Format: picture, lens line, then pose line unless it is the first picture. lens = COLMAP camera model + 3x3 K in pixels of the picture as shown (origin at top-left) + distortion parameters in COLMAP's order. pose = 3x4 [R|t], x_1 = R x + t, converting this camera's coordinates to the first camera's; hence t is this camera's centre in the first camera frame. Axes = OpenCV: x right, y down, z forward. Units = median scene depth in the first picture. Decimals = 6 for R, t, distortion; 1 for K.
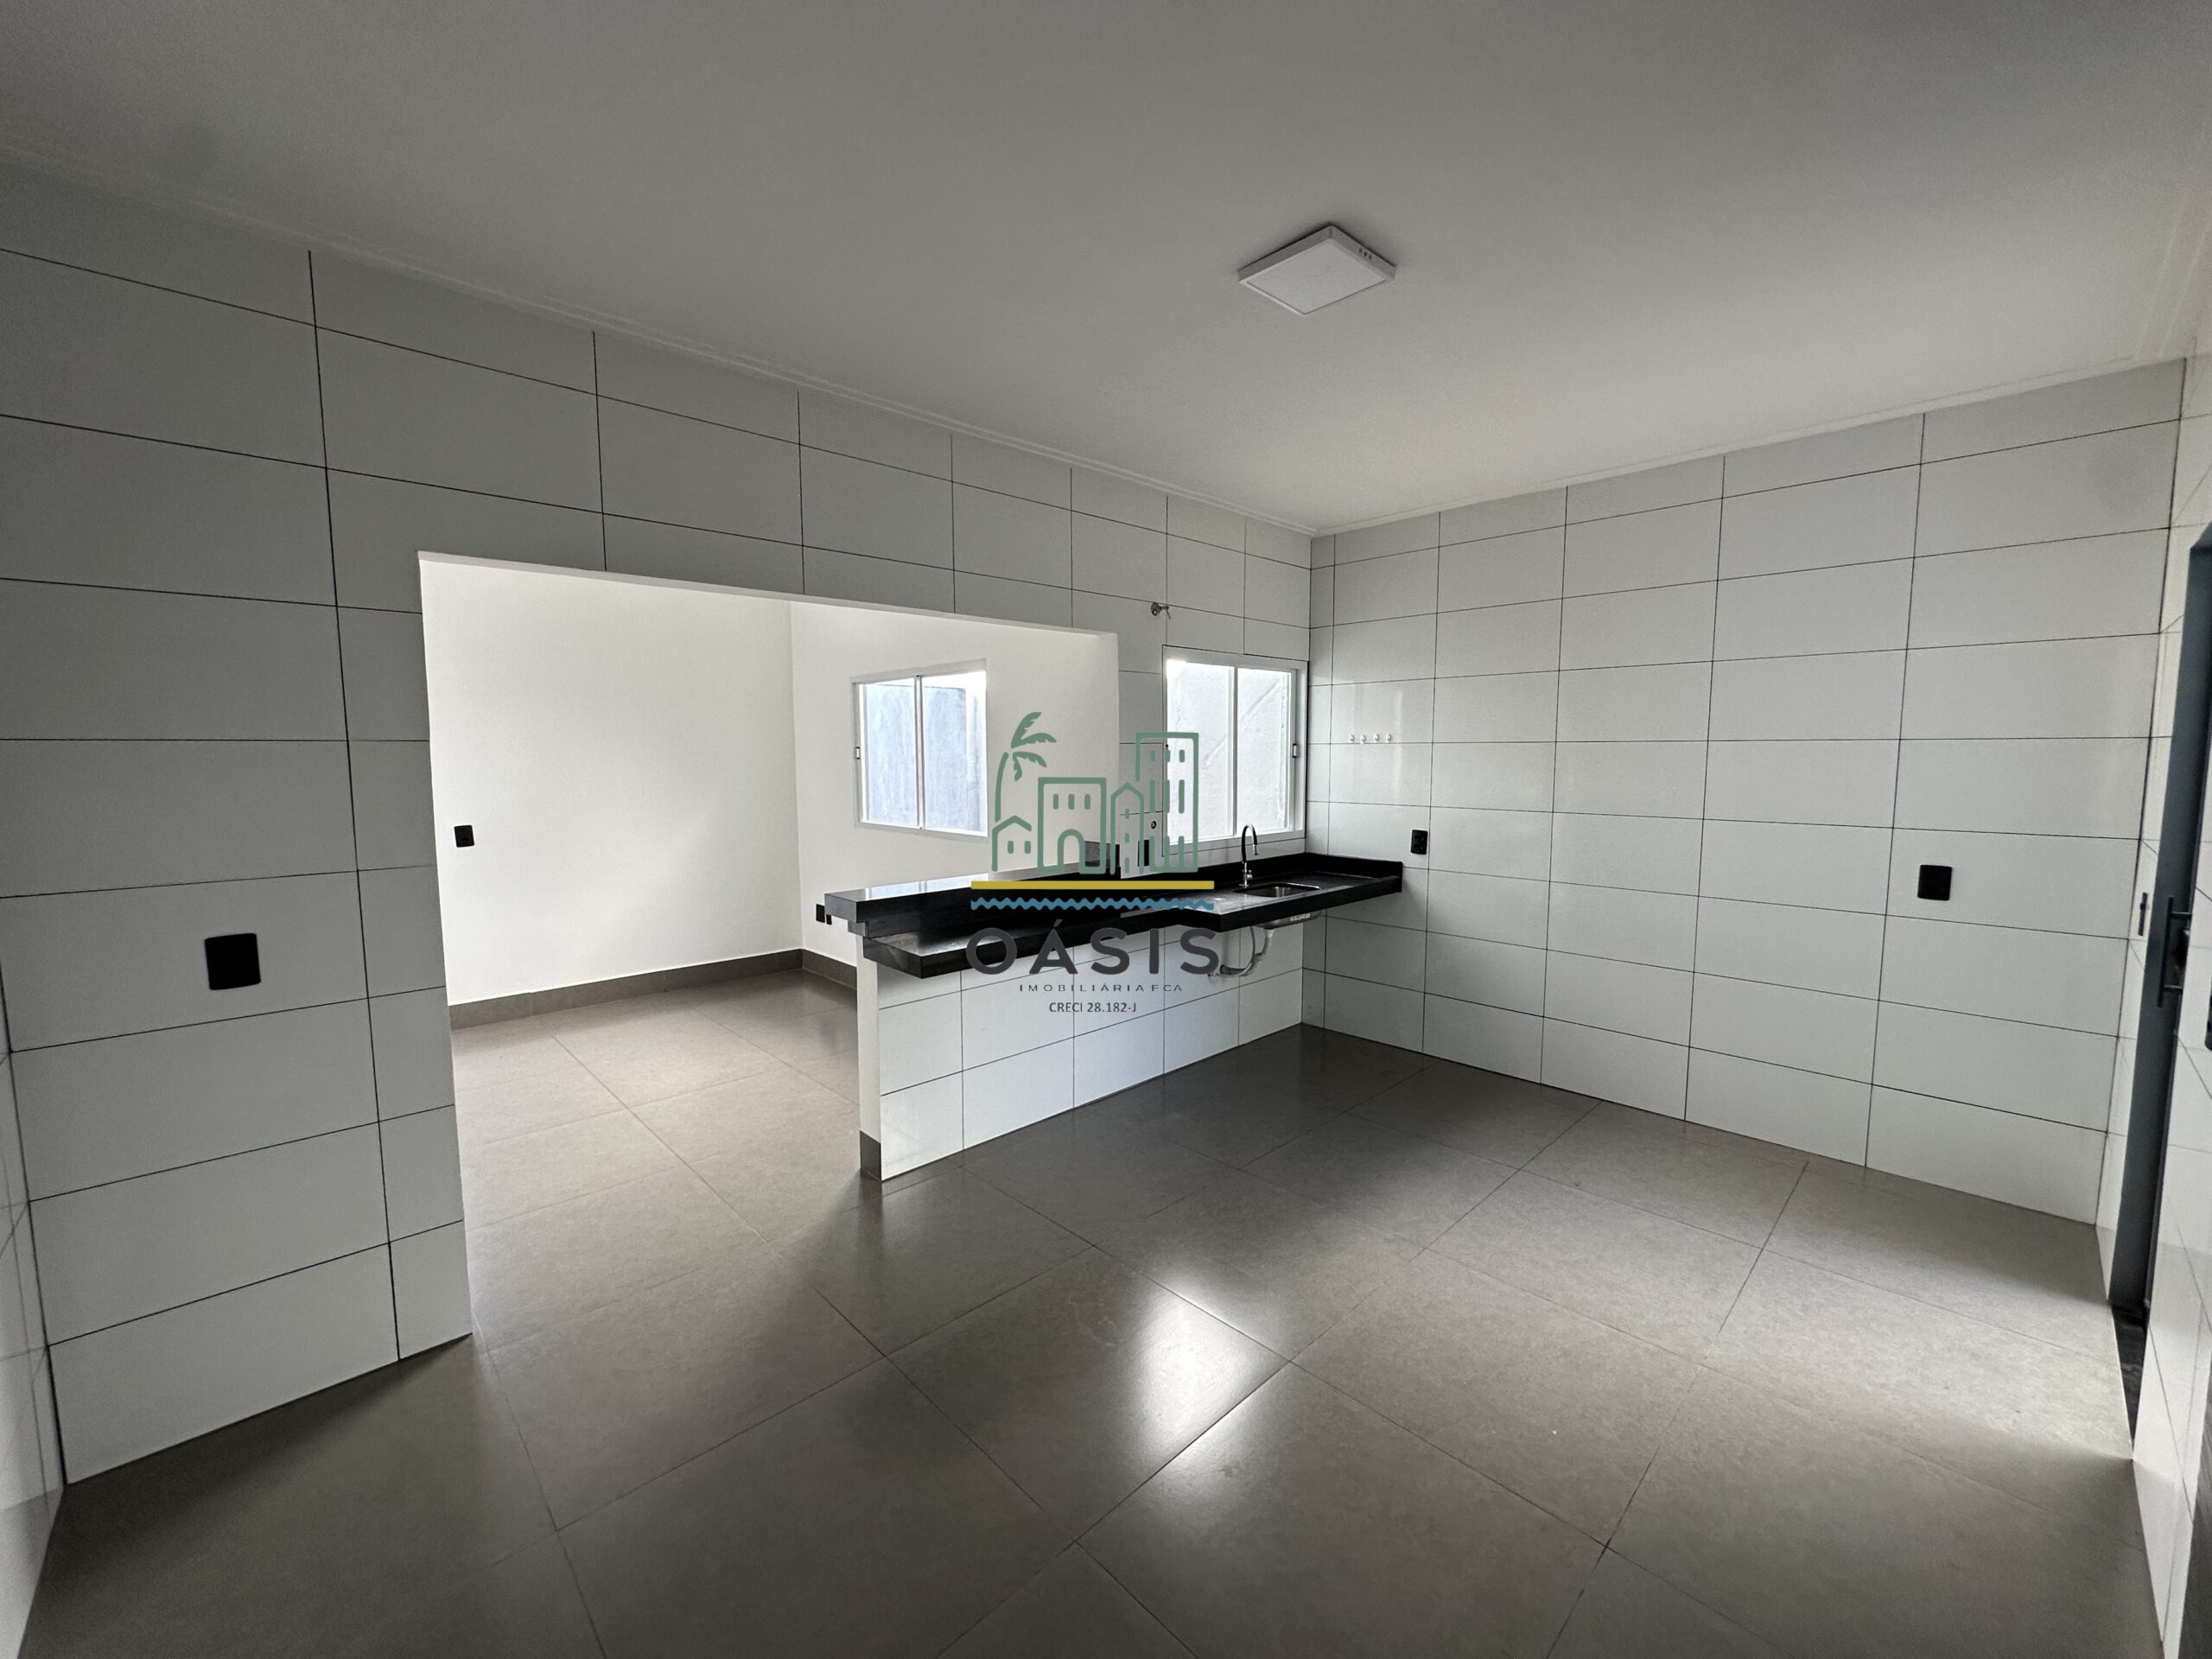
lens RADIAL K [[881.1, 0, 1108.8], [0, 881.1, 832.6], [0, 0, 1]] dist [-0.003474, -0.000020]
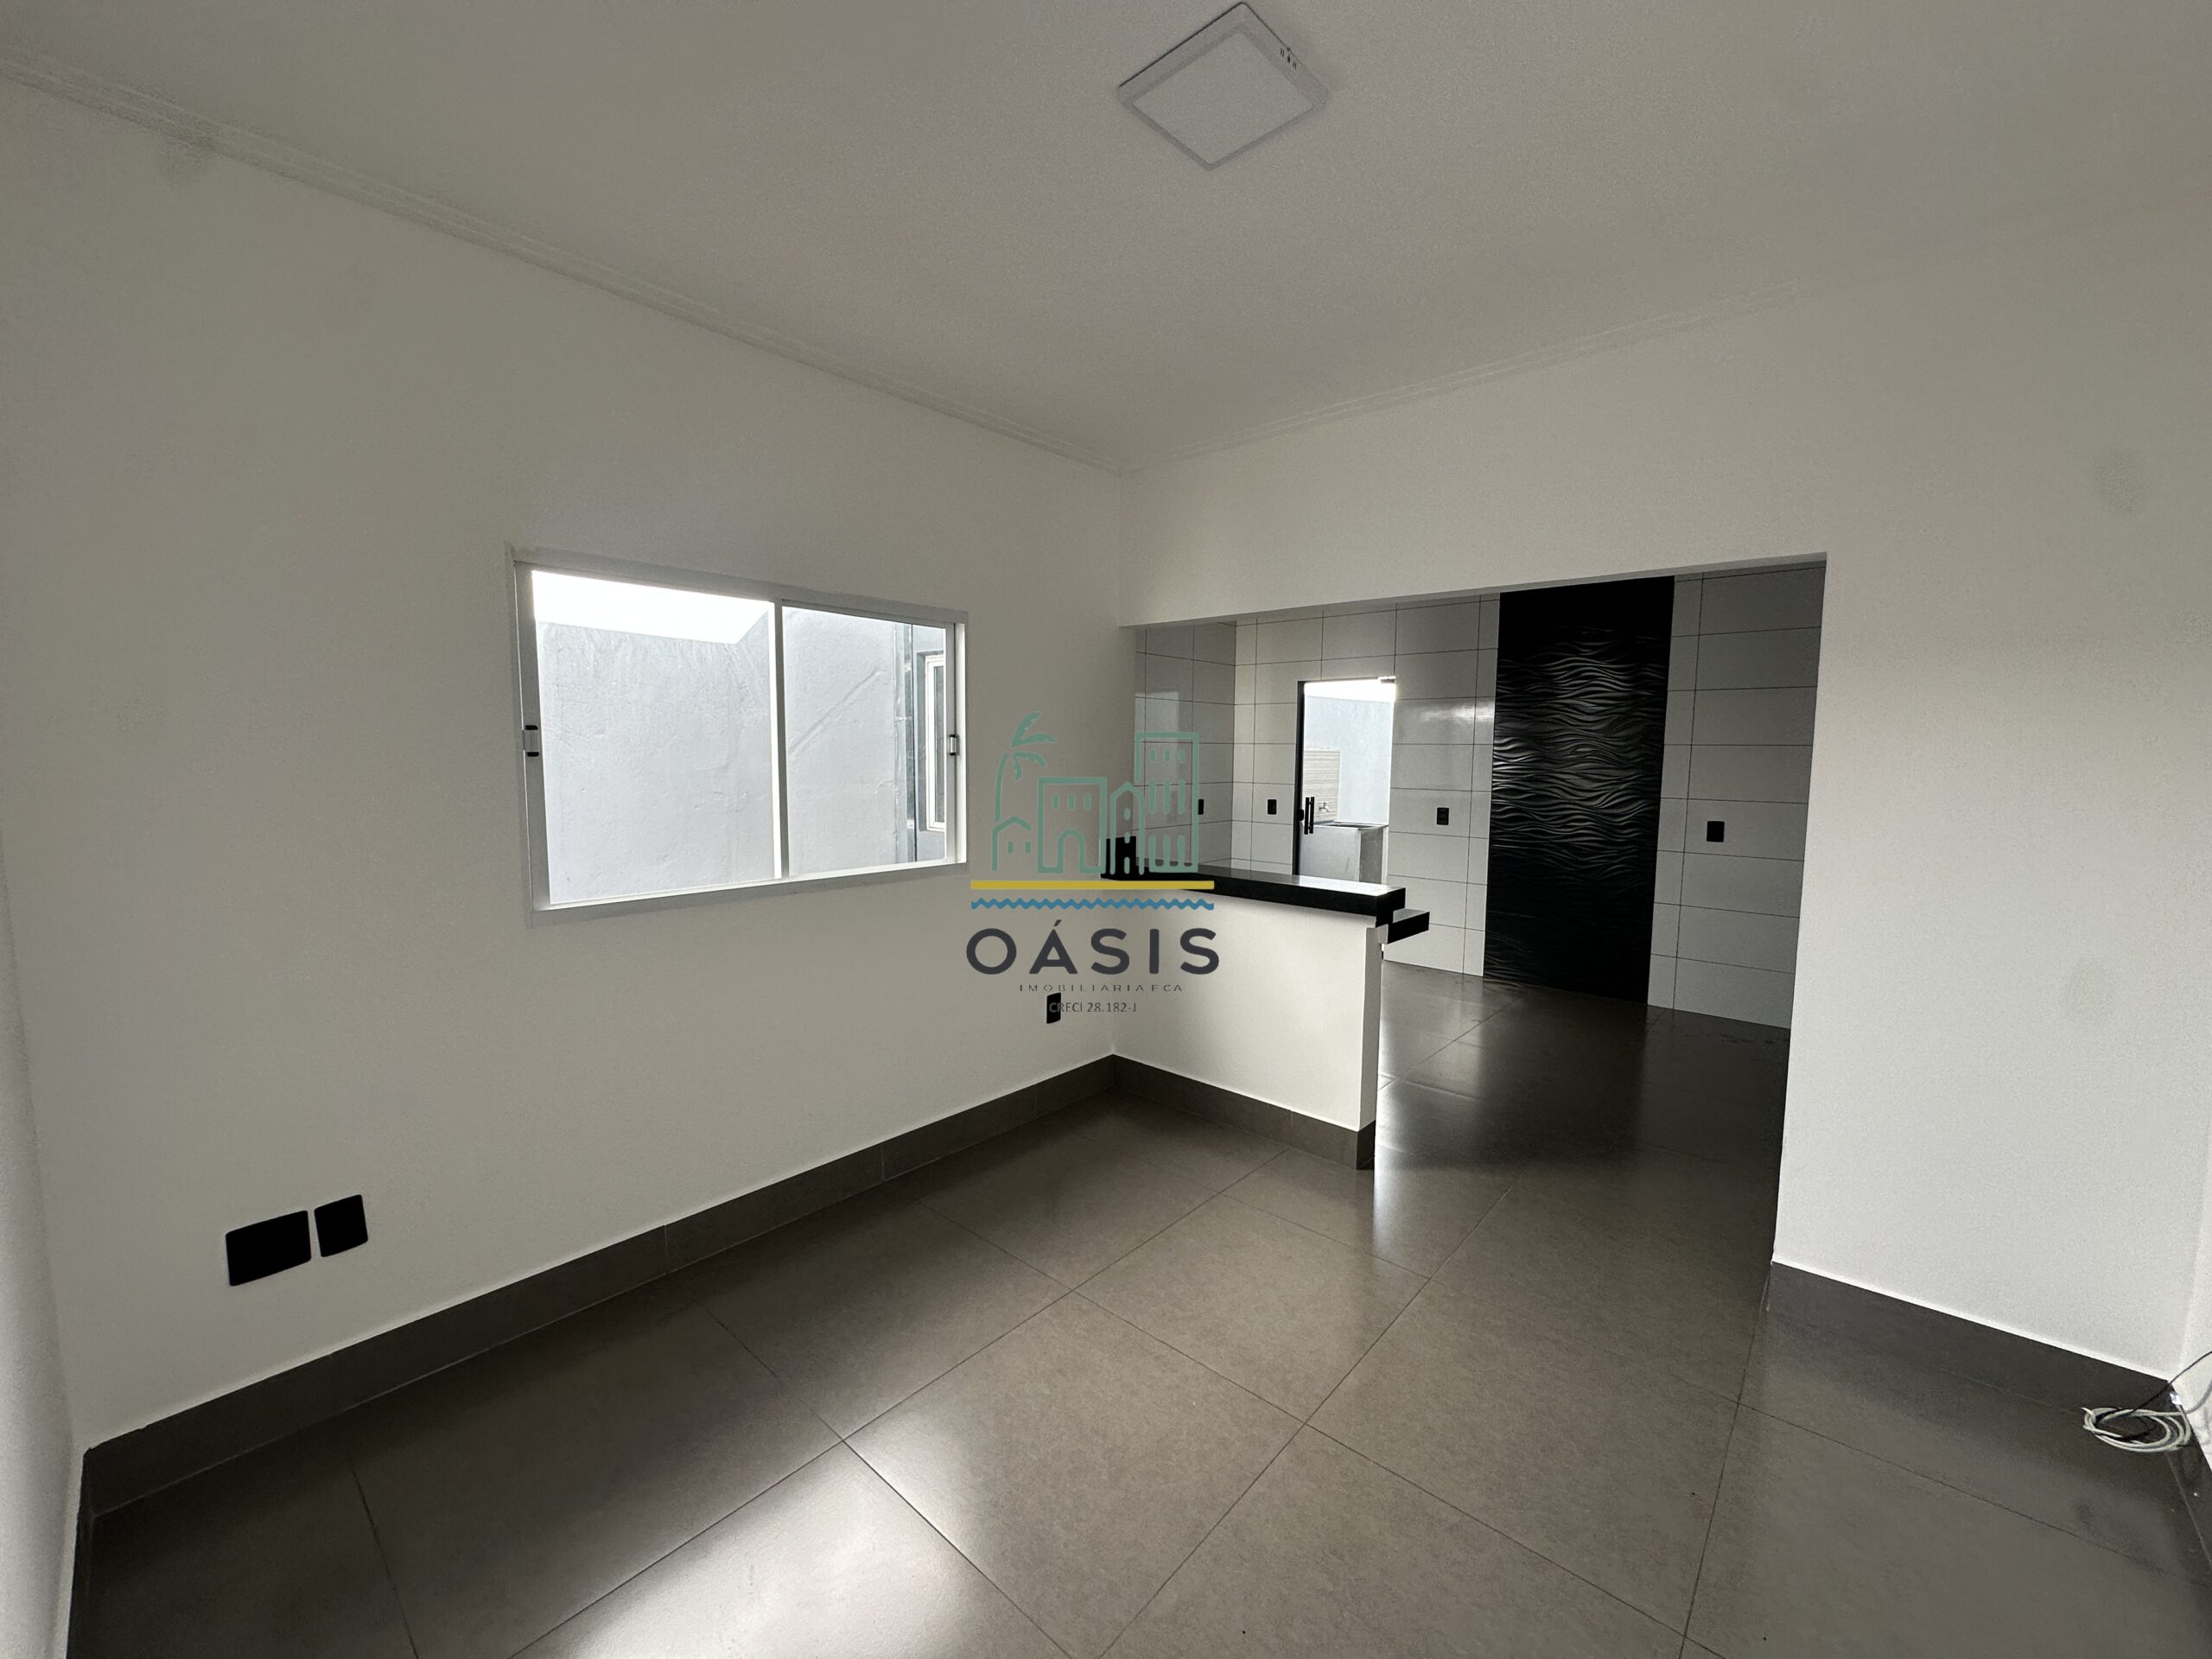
lens RADIAL K [[881.1, 0, 1109.9], [0, 881.1, 830.1], [0, 0, 1]] dist [-0.003474, -0.000020]
pose [[-0.072954, -0.086528, 0.993575, -0.901828], [0.087511, 0.991831, 0.092802, -0.081905], [-0.993489, 0.093719, -0.064786, 0.979845]]
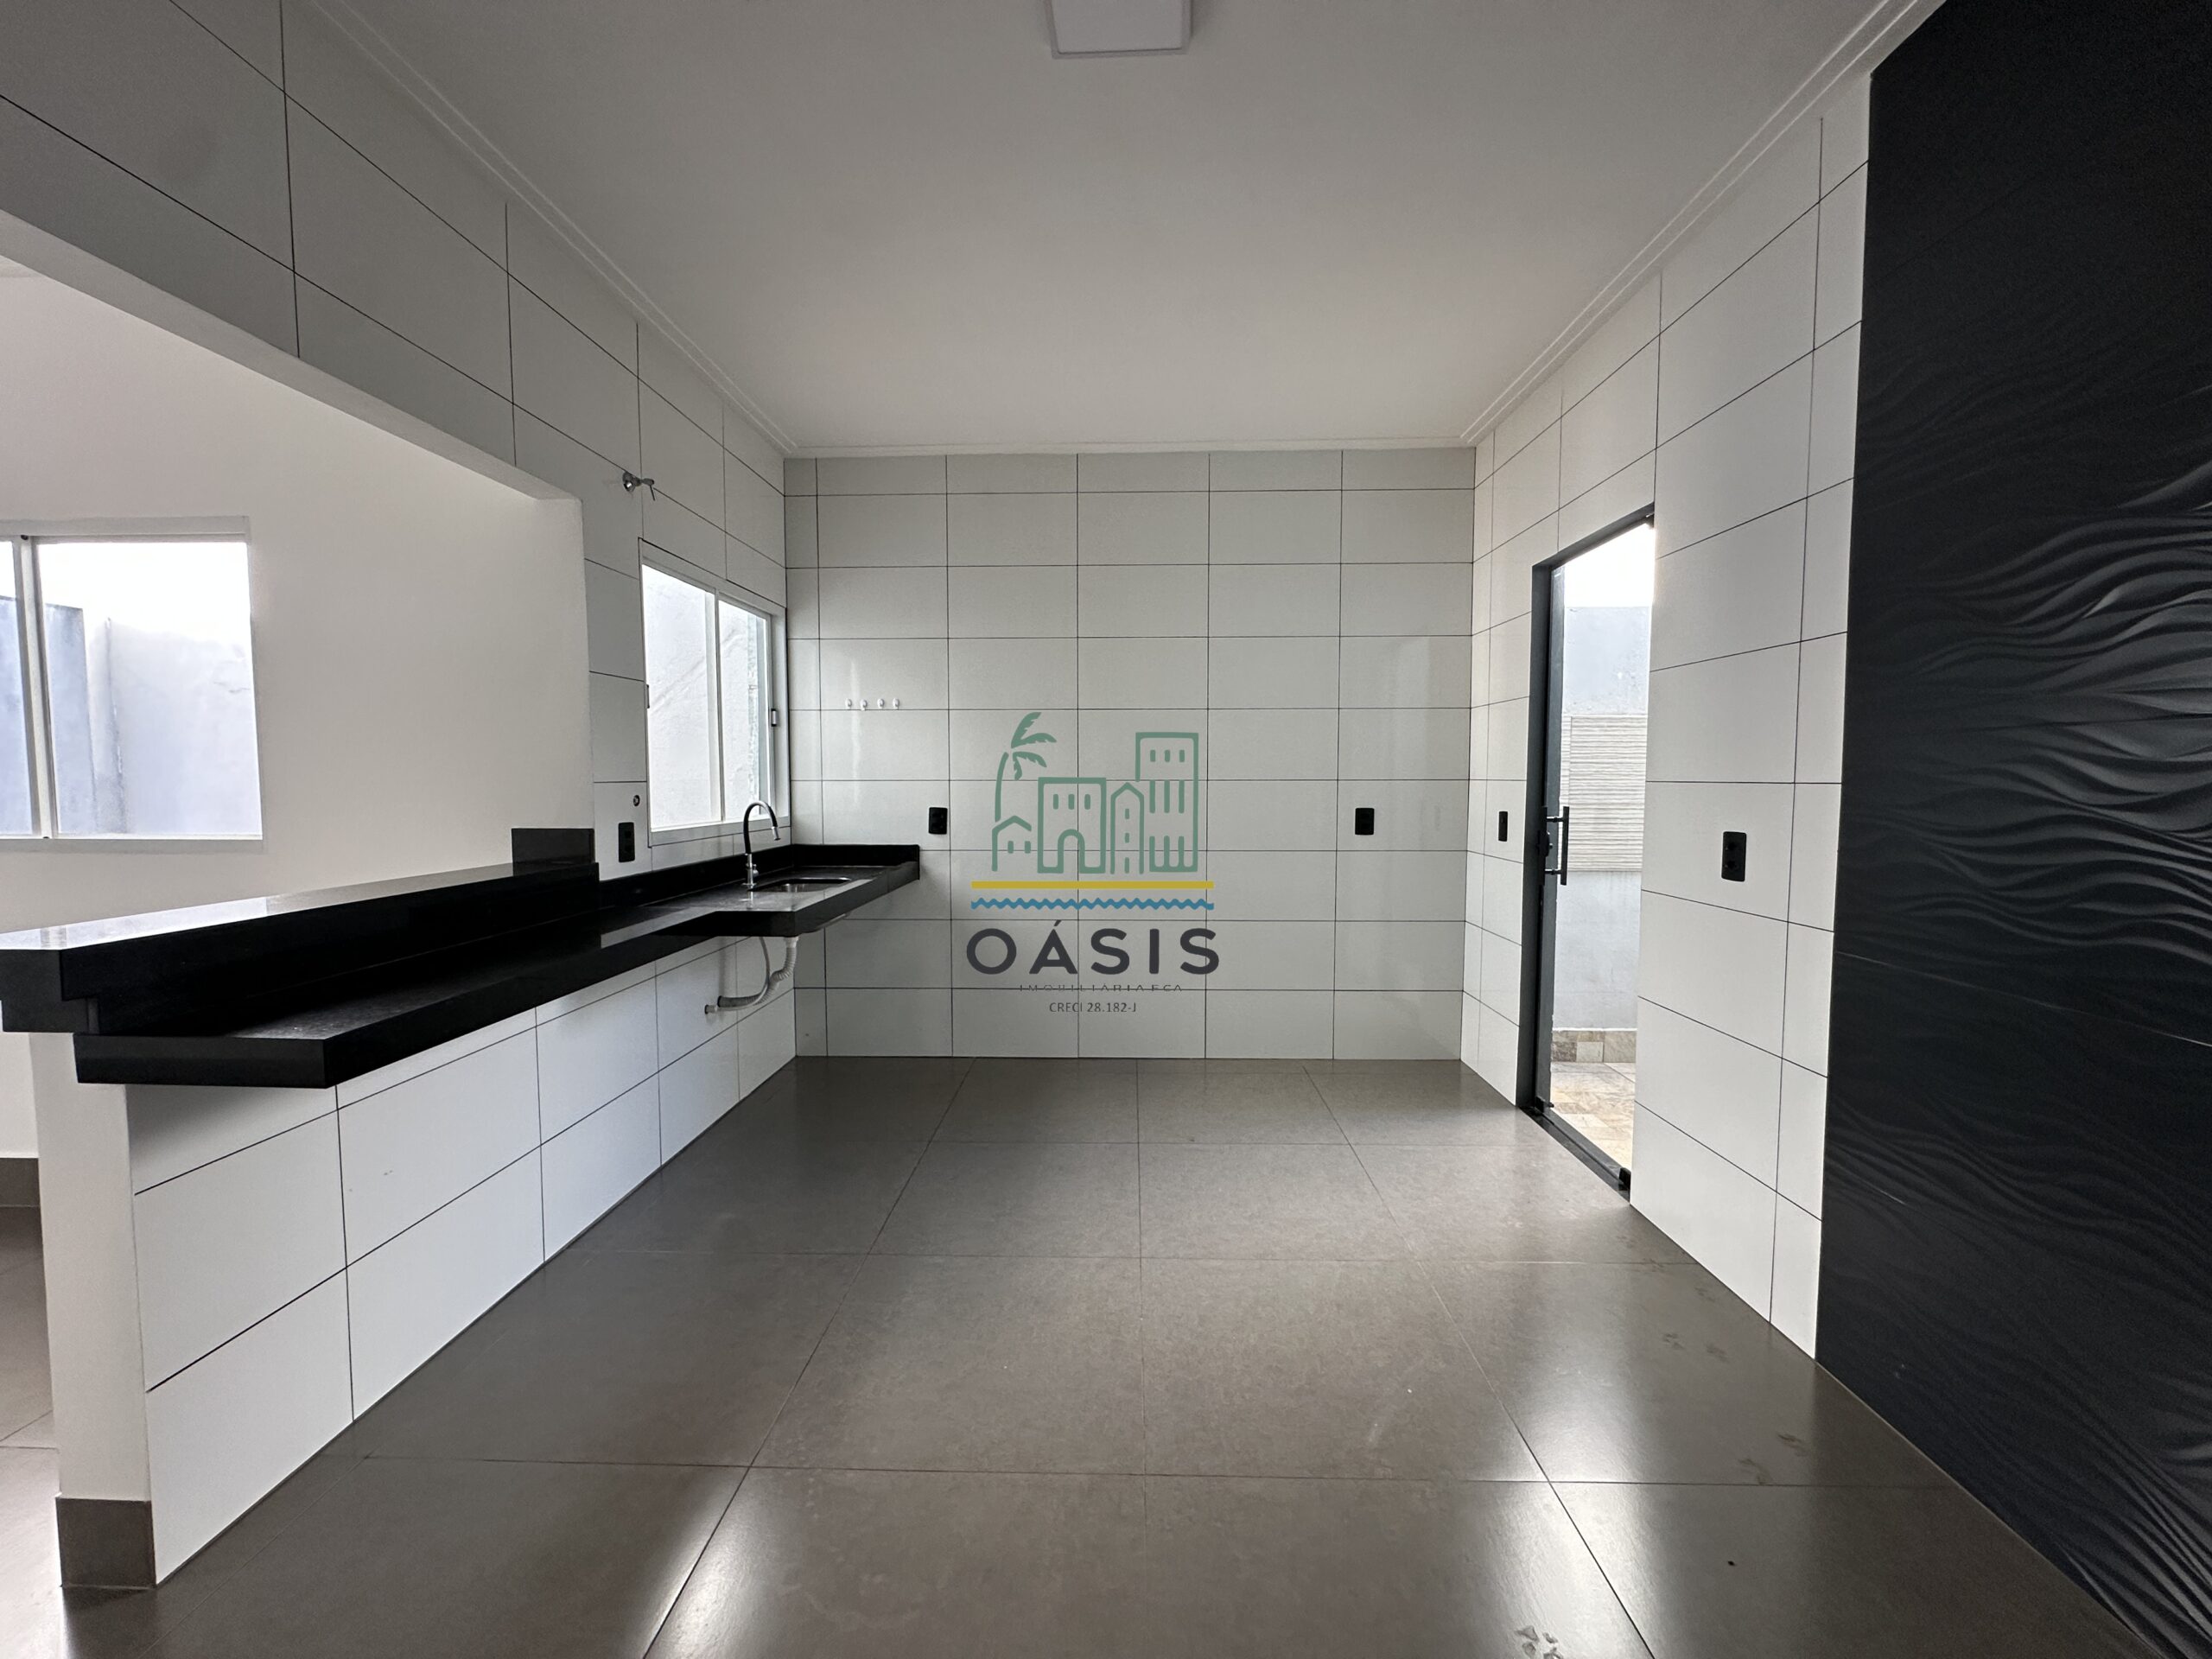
lens RADIAL K [[881.1, 0, 1106.3], [0, 881.1, 829.0], [0, 0, 1]] dist [-0.003474, -0.000020]
pose [[0.710941, -0.038977, 0.702171, -0.154730], [0.063497, 0.997942, -0.008895, 0.038292], [-0.700380, 0.050910, 0.711953, 0.244263]]
